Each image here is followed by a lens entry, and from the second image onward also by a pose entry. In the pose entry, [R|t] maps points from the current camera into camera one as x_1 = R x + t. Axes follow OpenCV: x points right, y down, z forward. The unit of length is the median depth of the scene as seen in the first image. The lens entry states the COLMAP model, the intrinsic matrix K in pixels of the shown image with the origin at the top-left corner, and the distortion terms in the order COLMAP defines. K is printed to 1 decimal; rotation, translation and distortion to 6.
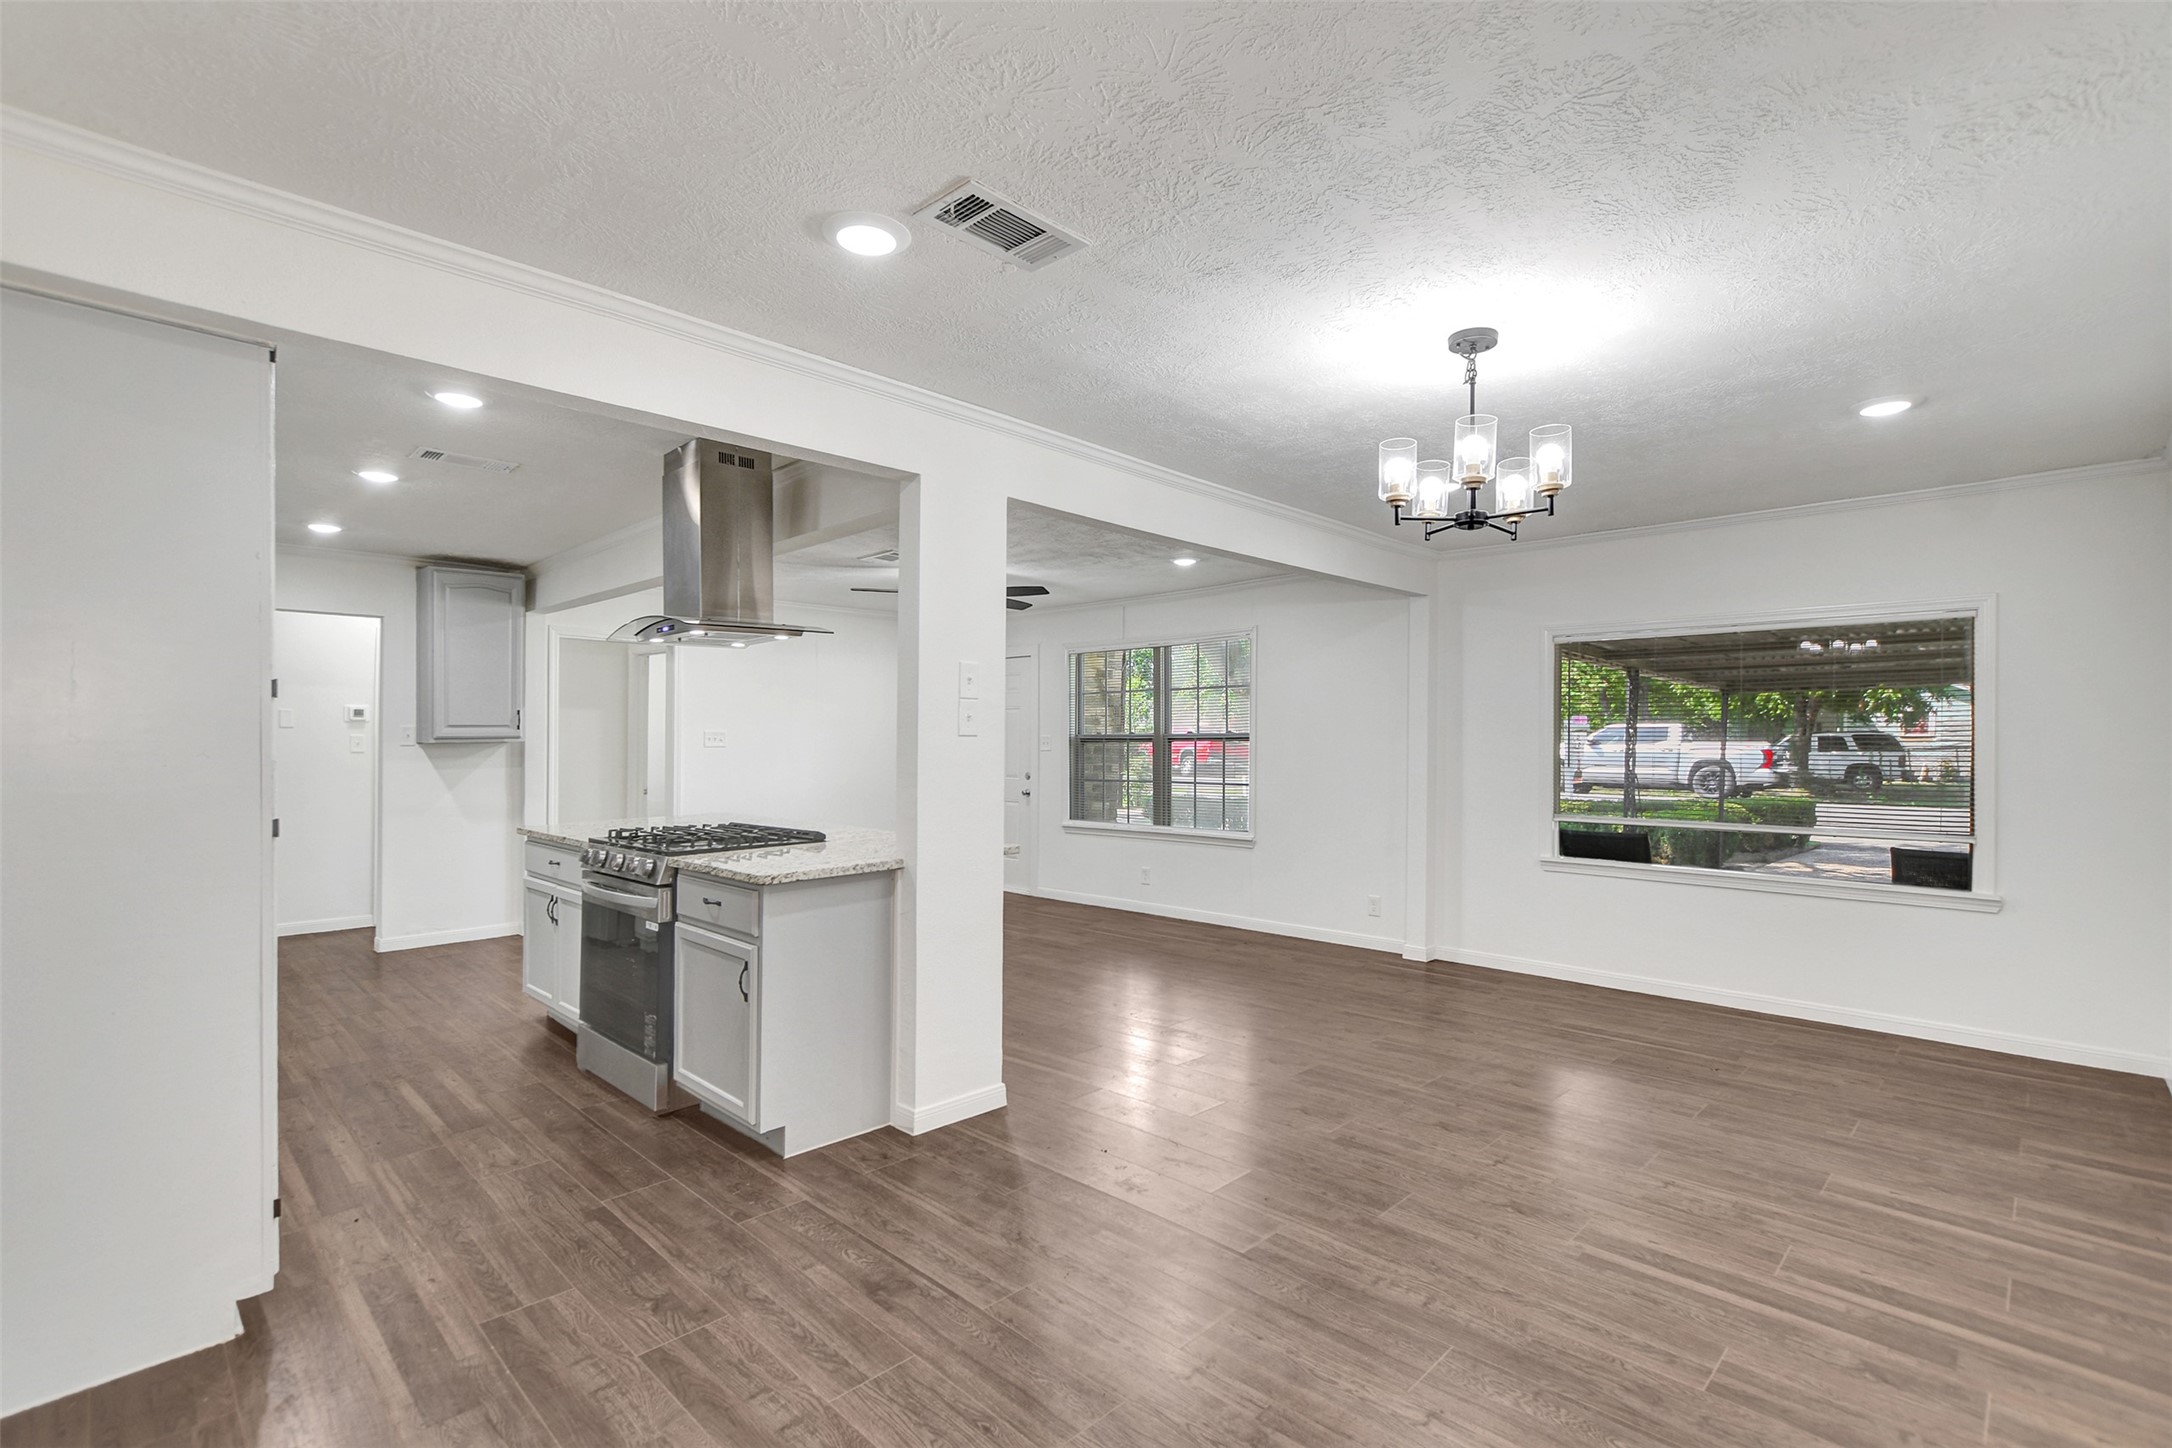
lens RADIAL K [[988.8, 0, 1089.1], [0, 988.8, 746.6], [0, 0, 1]] dist [-0.003610, 0.000544]
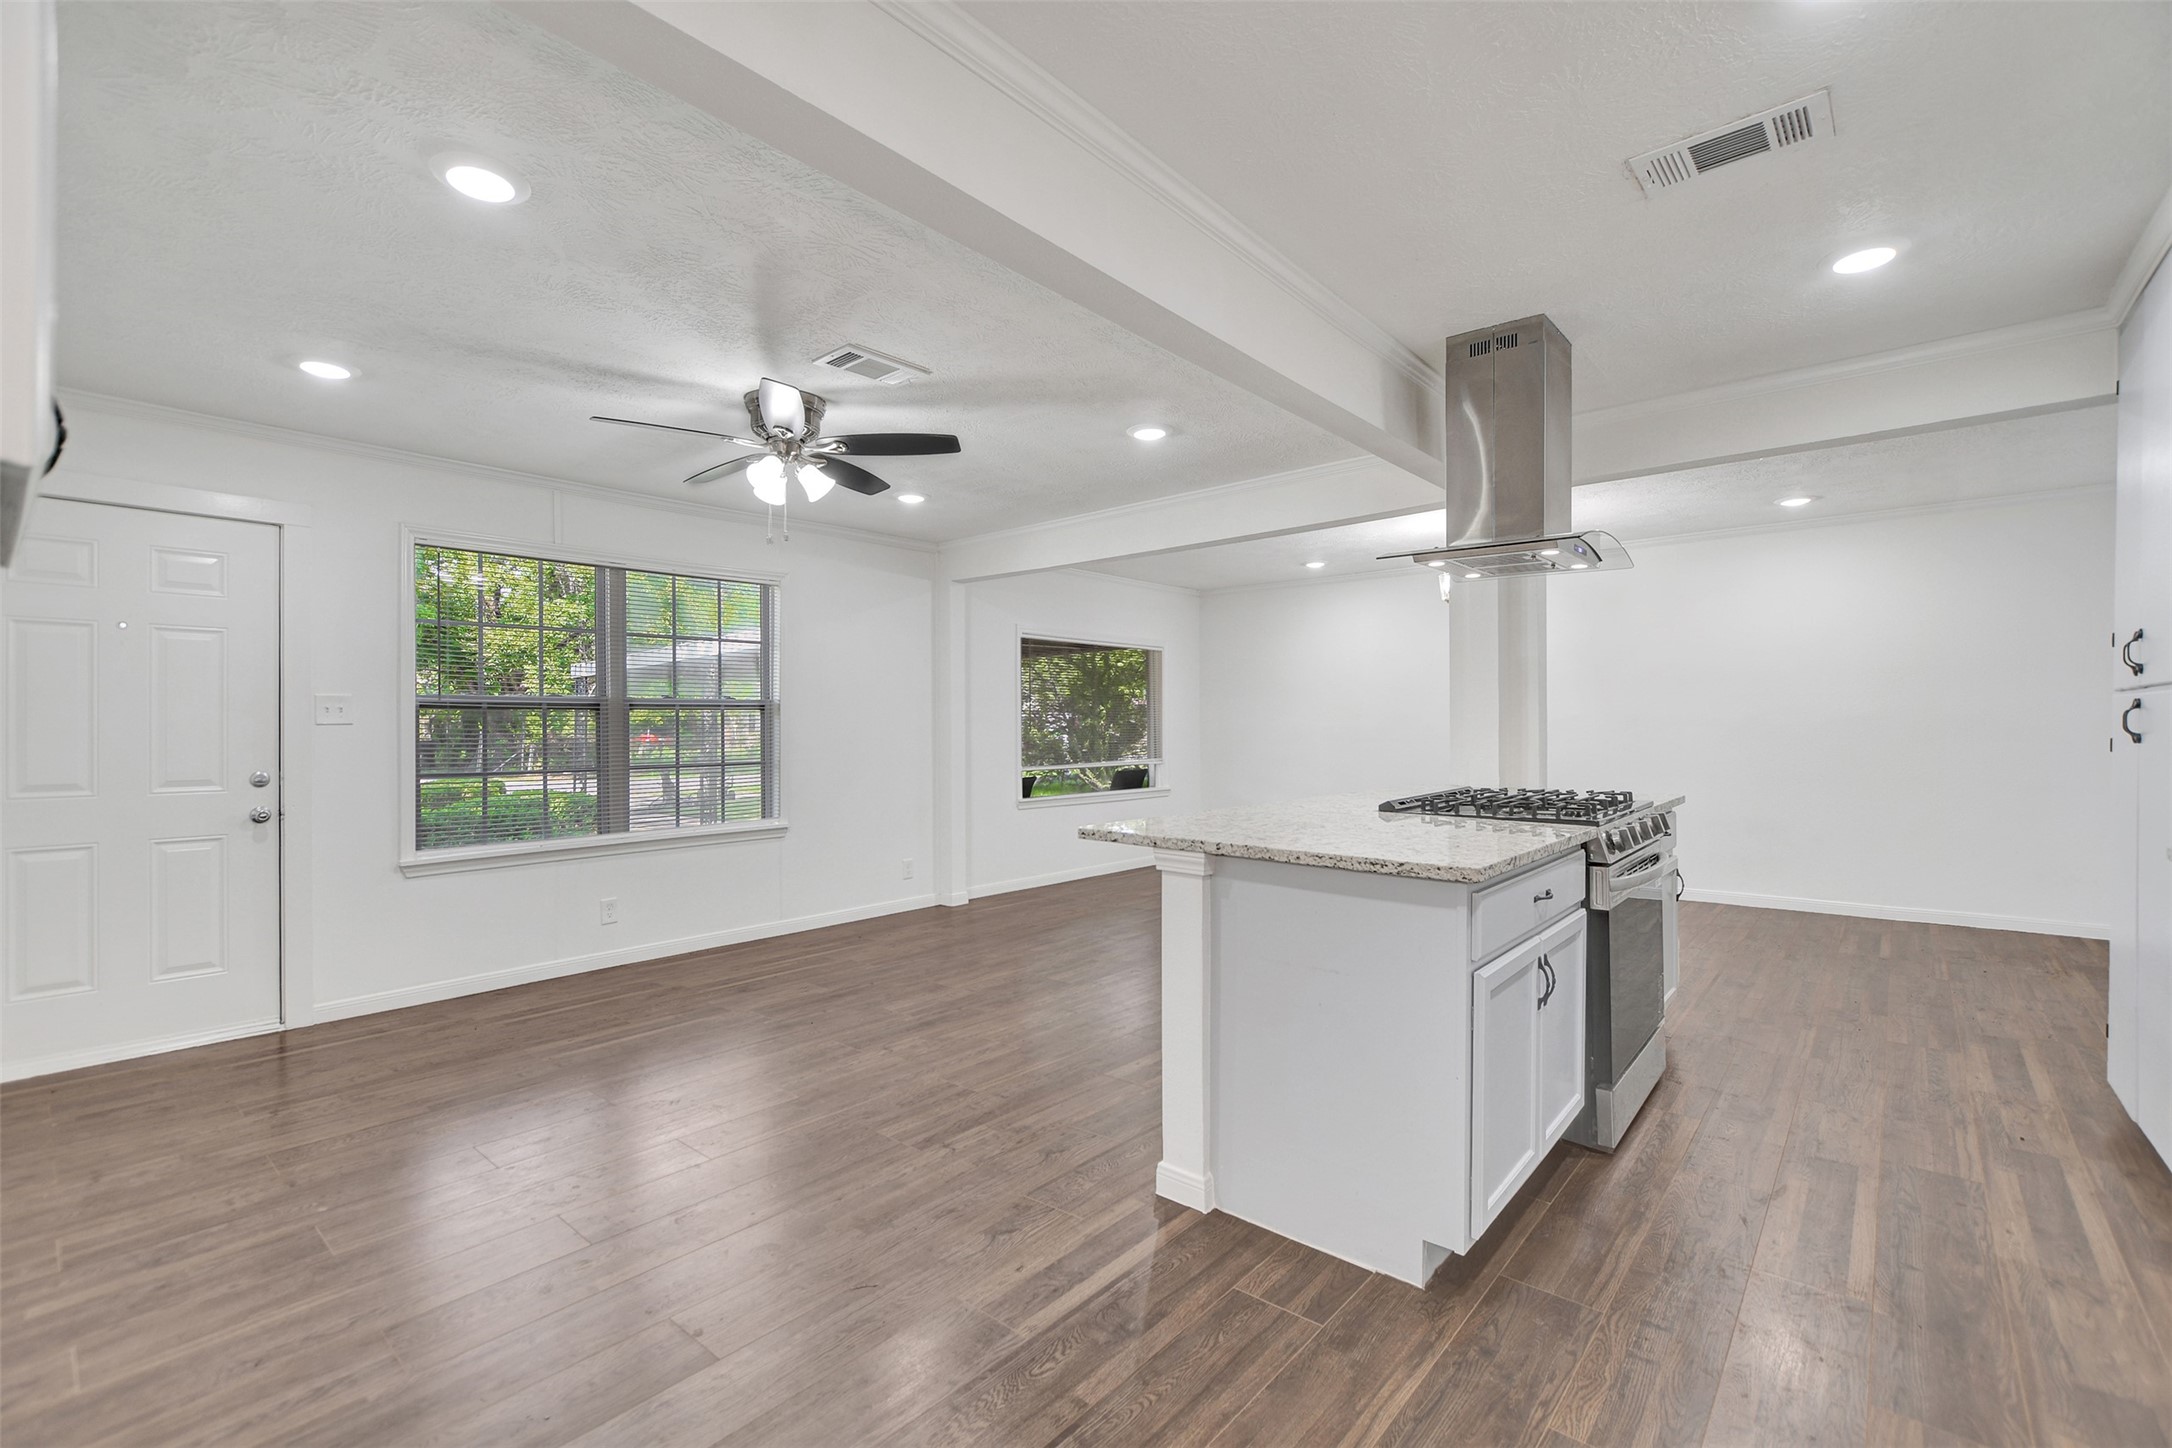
lens RADIAL K [[951.3, 0, 1079.4], [0, 951.3, 732.5], [0, 0, 1]] dist [-0.016238, 0.005052]
pose [[-0.060528, -0.005283, 0.998153, -1.265811], [0.013513, 0.999890, 0.006111, 0.024680], [-0.998075, 0.013858, -0.060450, 1.551098]]
